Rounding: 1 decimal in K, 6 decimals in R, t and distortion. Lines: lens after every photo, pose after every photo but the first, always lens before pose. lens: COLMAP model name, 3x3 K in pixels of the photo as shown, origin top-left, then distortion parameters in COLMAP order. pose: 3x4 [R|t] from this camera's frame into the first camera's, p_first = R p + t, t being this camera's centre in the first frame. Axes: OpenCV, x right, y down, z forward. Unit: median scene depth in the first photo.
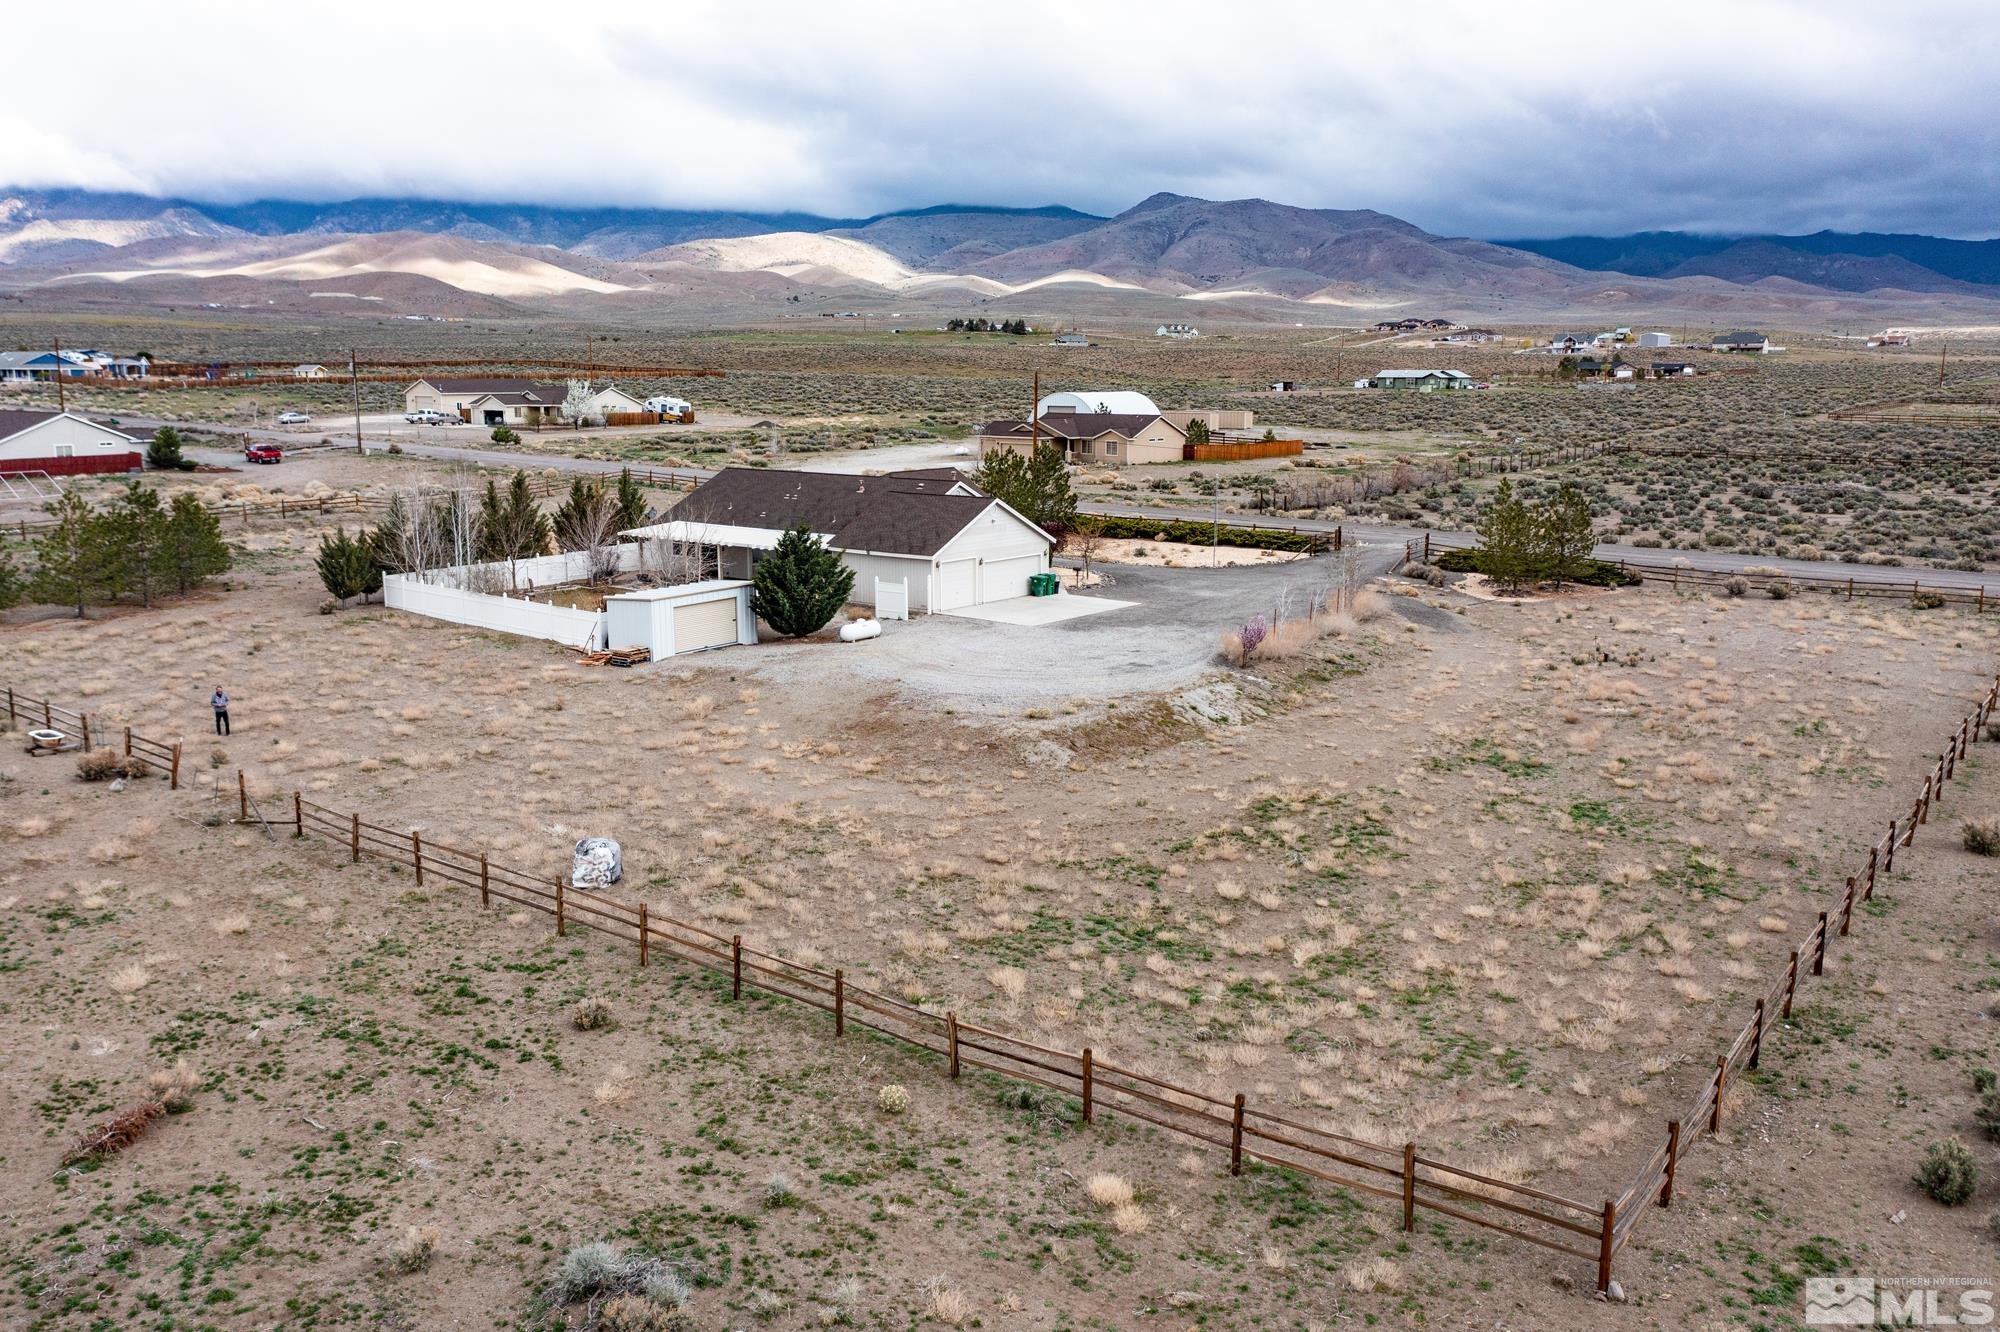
lens RADIAL K [[1573.1, 0, 1010.0], [0, 1573.1, 675.6], [0, 0, 1]] dist [-0.005682, 0.010538]
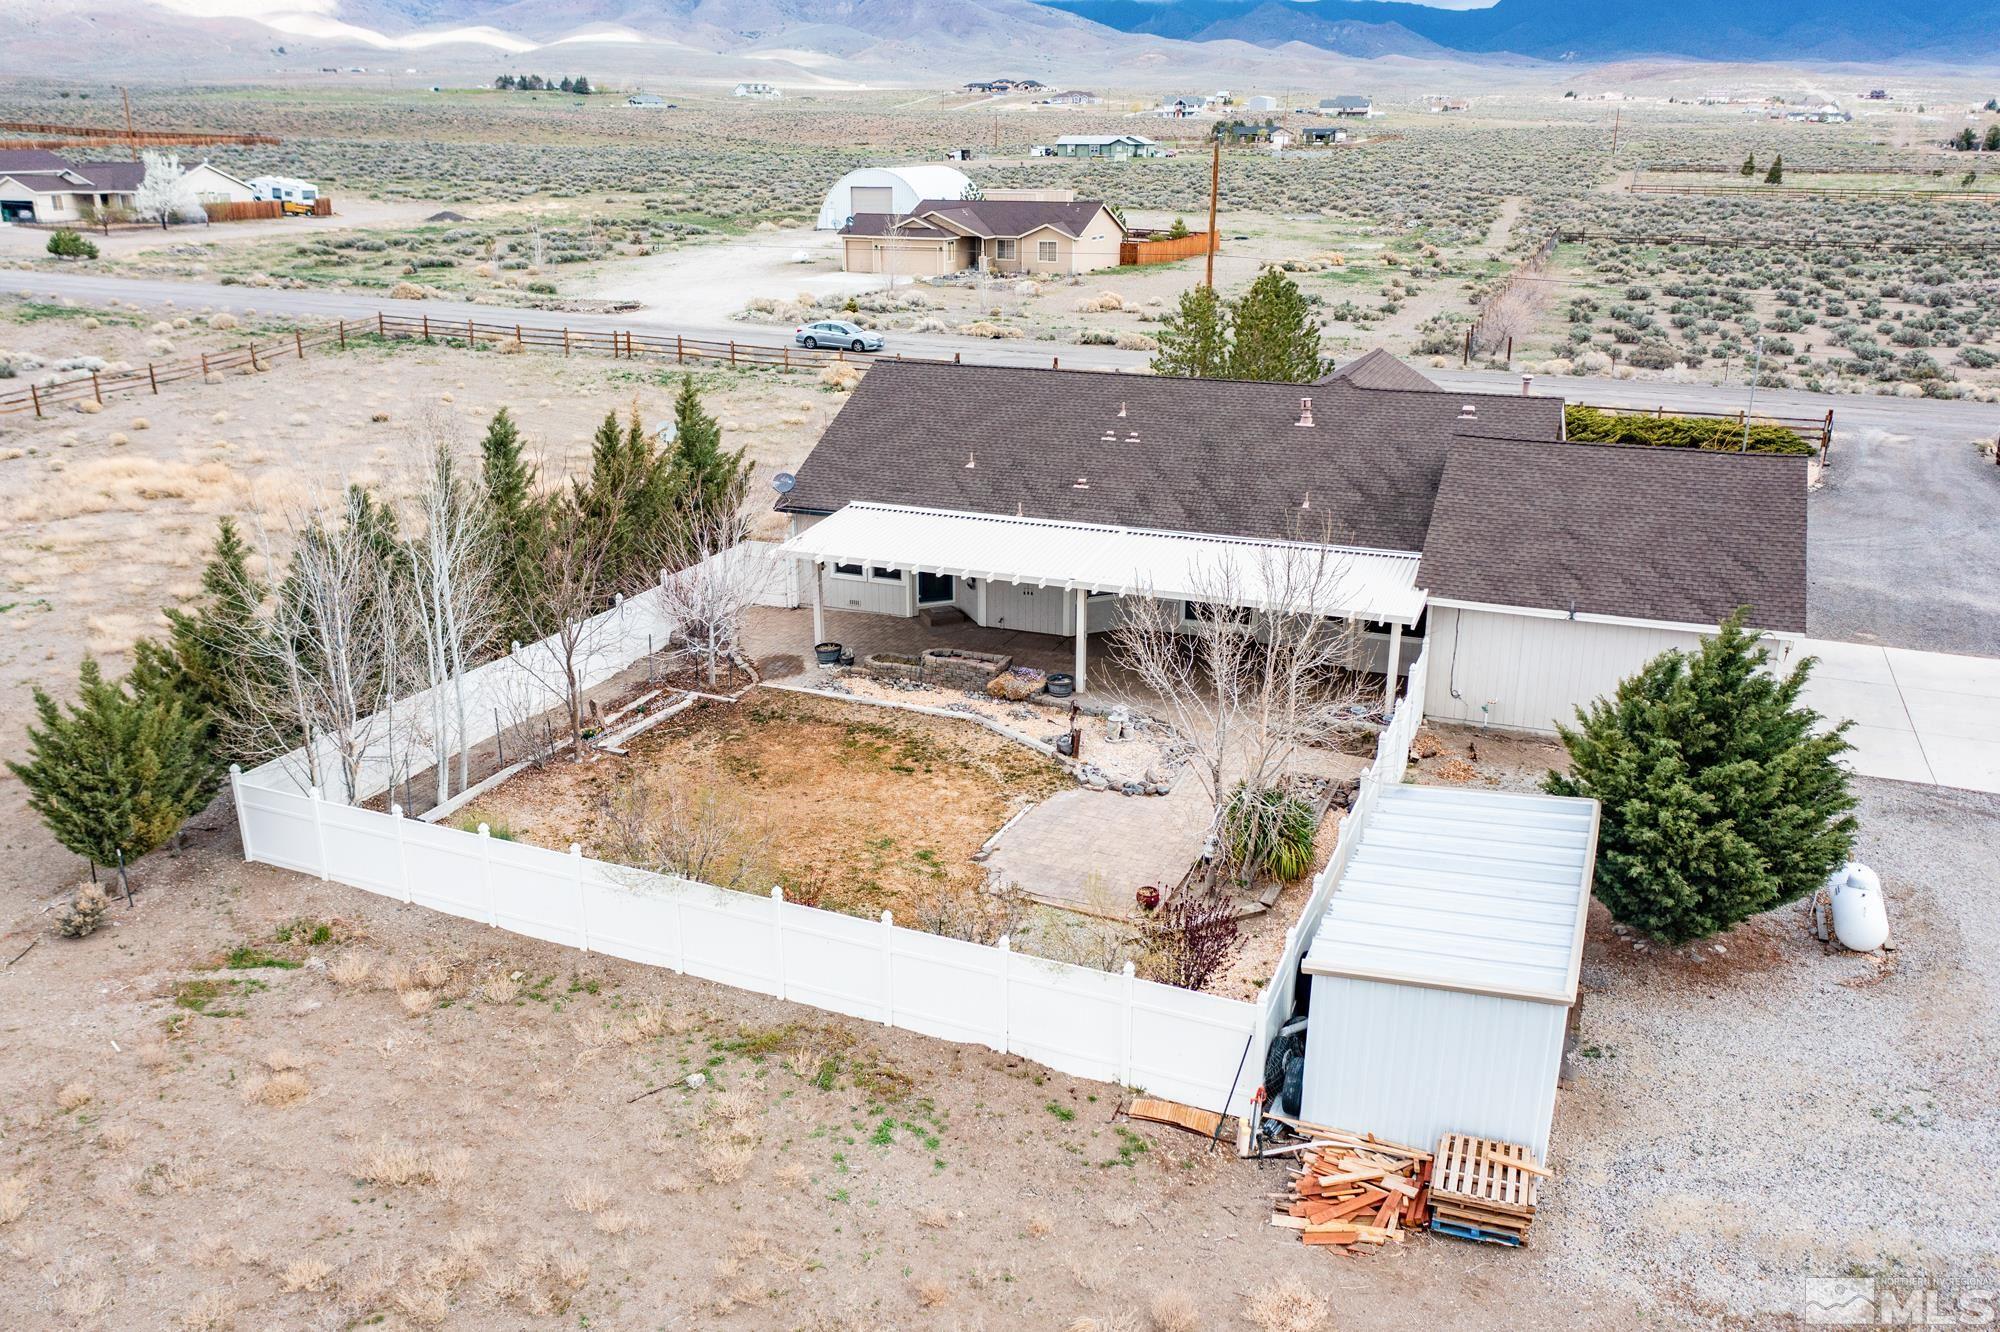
lens RADIAL K [[1573.1, 0, 1010.0], [0, 1573.1, 675.6], [0, 0, 1]] dist [-0.005682, 0.010538]
pose [[0.961170, -0.089862, 0.260916, -0.119218], [0.052792, 0.987909, 0.145769, -0.046236], [-0.270861, -0.126334, 0.954292, 0.233428]]
